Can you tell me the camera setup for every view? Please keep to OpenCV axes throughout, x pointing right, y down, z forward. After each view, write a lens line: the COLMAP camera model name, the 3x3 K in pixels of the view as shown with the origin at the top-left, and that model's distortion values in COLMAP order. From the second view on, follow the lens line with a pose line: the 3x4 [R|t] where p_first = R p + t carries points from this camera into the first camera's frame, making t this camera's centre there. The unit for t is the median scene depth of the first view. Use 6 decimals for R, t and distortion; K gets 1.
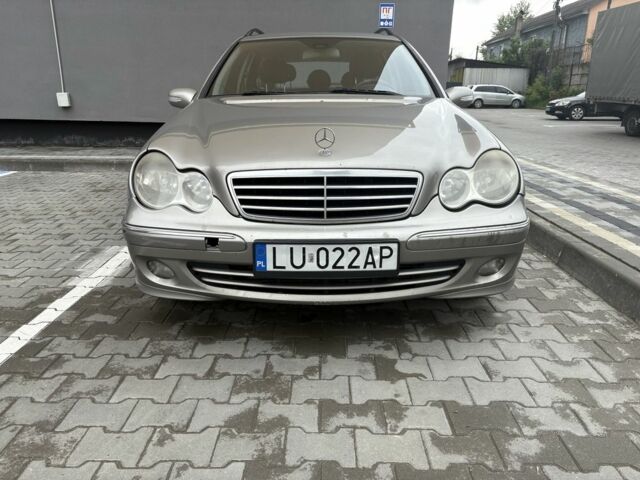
lens RADIAL K [[486.5, 0, 320.0], [0, 486.5, 240.0], [0, 0, 1]] dist [0.020658, -0.004429]
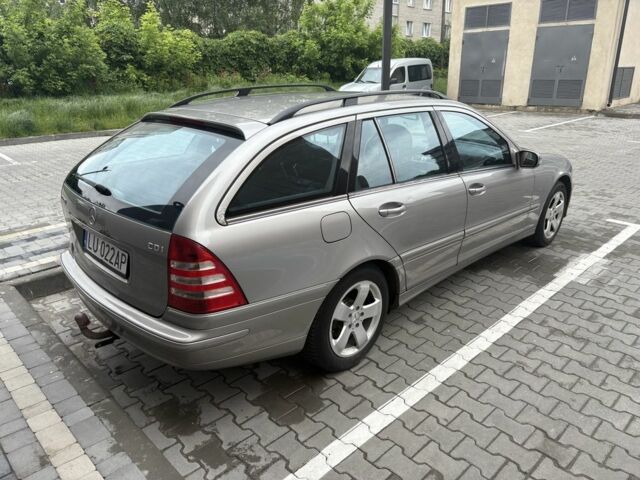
lens RADIAL K [[486.5, 0, 320.0], [0, 486.5, 240.0], [0, 0, 1]] dist [0.020658, -0.004429]
pose [[-0.702164, -0.234462, 0.672305, -1.178840], [0.219565, 0.826911, 0.517696, -1.302308], [-0.677316, 0.511122, -0.529148, 3.167347]]
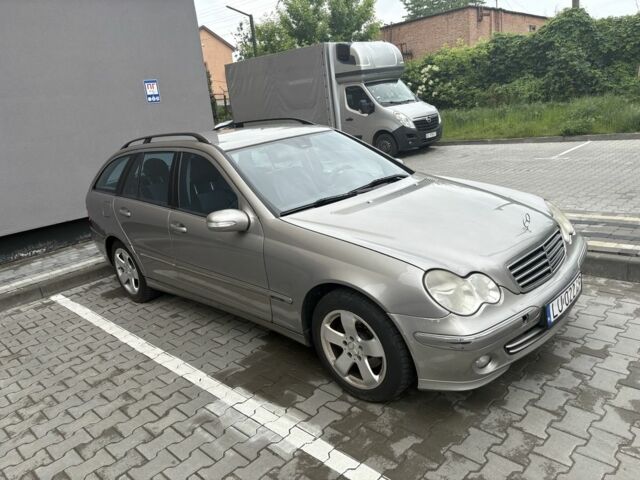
lens RADIAL K [[486.5, 0, 320.0], [0, 486.5, 240.0], [0, 0, 1]] dist [0.020658, -0.004429]
pose [[0.692526, -0.284107, 0.663092, -1.217713], [0.329790, 0.942193, 0.059262, -0.391234], [-0.641597, 0.177641, 0.746188, 0.299627]]
